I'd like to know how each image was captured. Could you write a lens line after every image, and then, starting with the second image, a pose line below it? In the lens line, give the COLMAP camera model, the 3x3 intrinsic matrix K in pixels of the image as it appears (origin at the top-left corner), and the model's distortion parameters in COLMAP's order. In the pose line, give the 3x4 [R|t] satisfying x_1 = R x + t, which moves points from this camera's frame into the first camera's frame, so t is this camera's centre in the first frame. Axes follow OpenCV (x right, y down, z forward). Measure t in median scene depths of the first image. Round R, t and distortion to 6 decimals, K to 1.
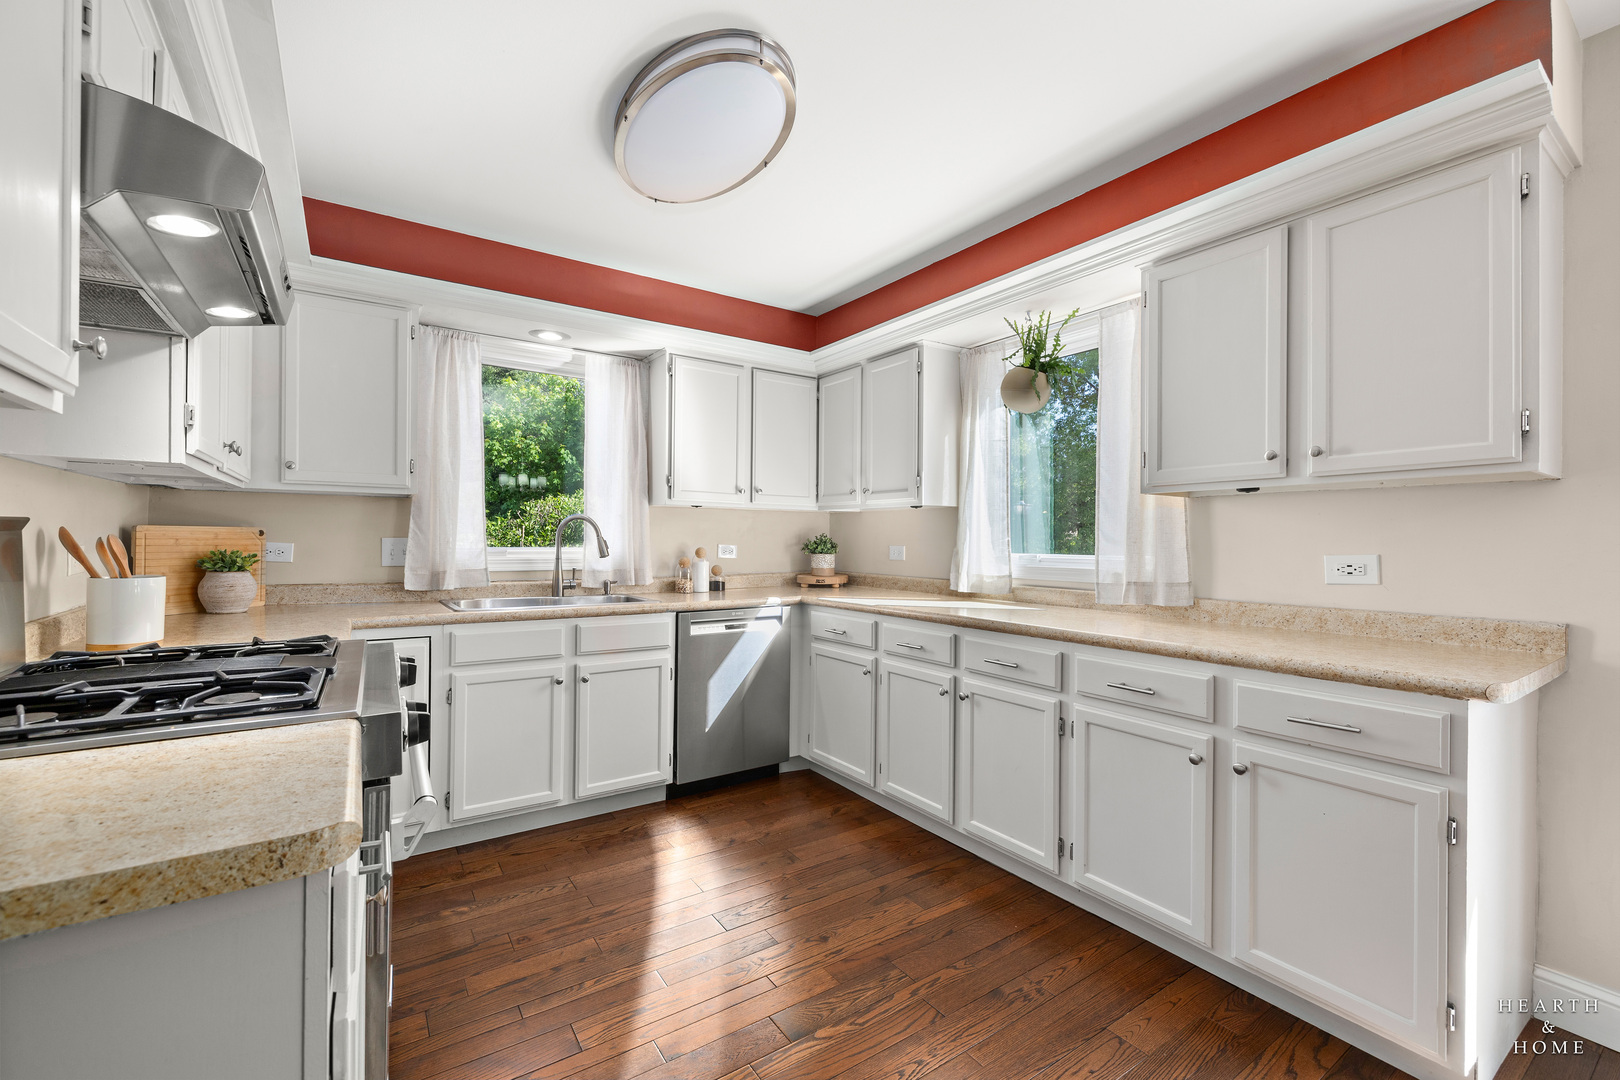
lens RADIAL K [[675.3, 0, 811.3], [0, 675.3, 538.9], [0, 0, 1]] dist [0.000862, -0.000179]
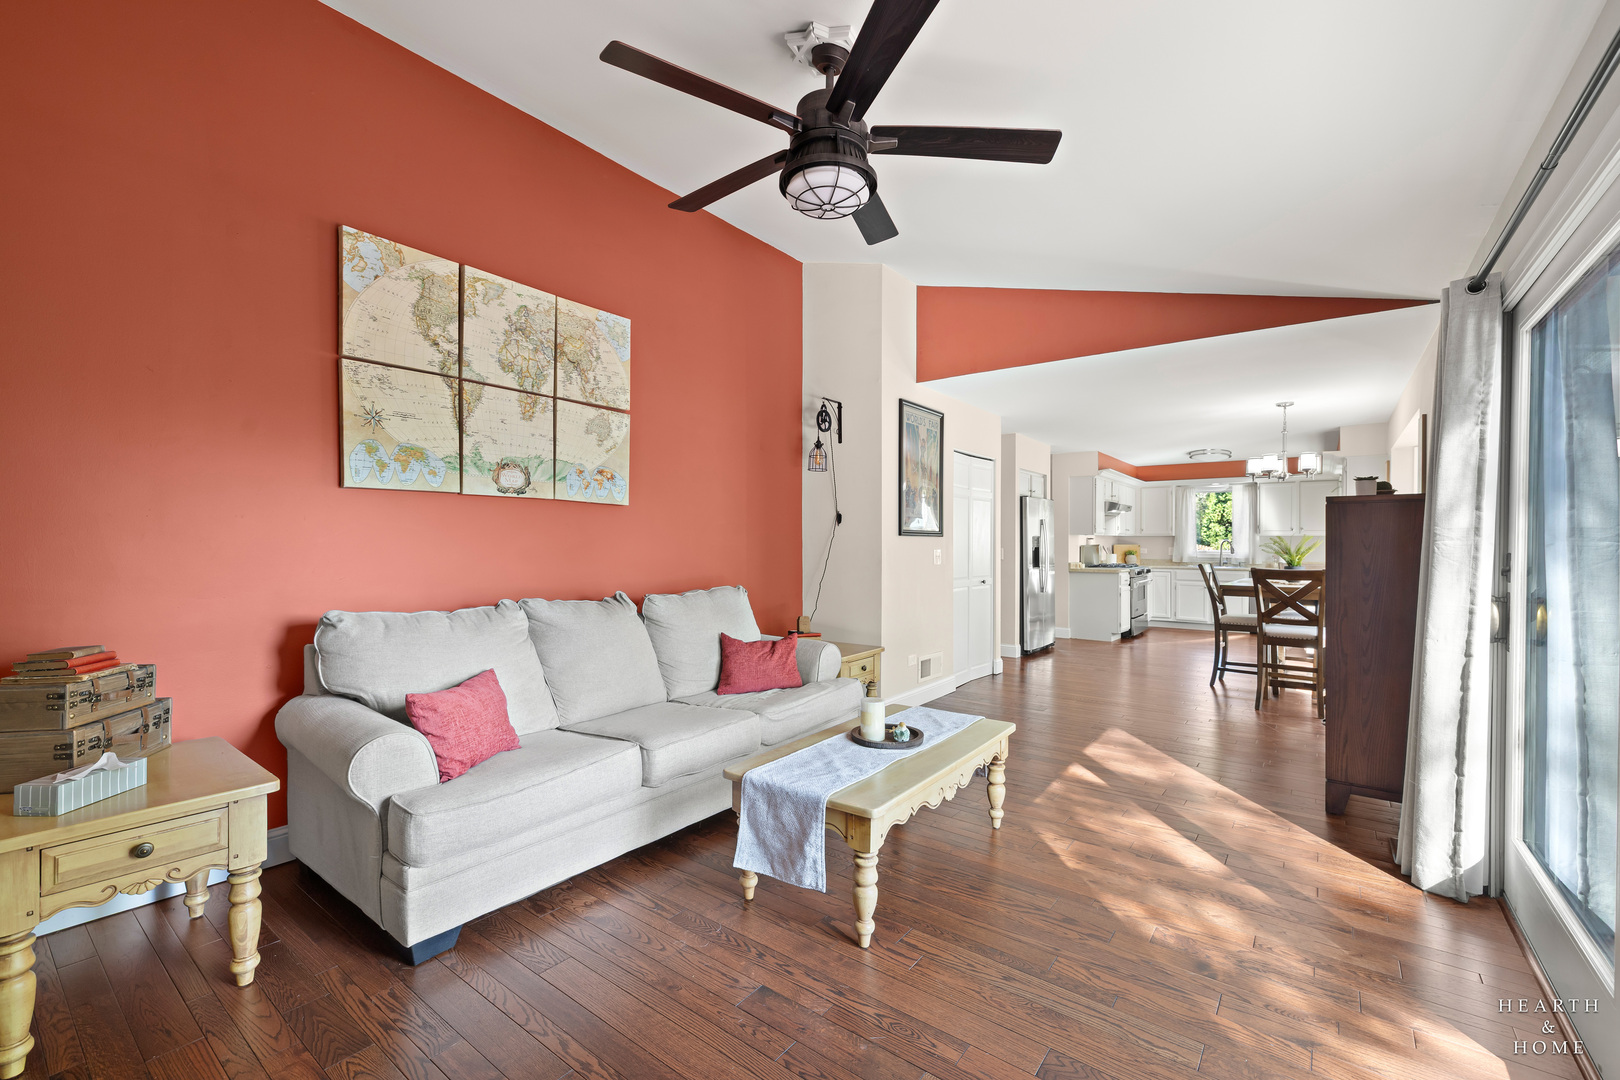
lens RADIAL K [[675.3, 0, 811.1], [0, 675.3, 543.0], [0, 0, 1]] dist [0.000862, -0.000179]
pose [[0.315075, -0.000104, -0.949067, 0.978611], [0.002401, 0.999997, 0.000687, -0.013685], [0.949064, -0.002496, 0.315074, -0.873671]]
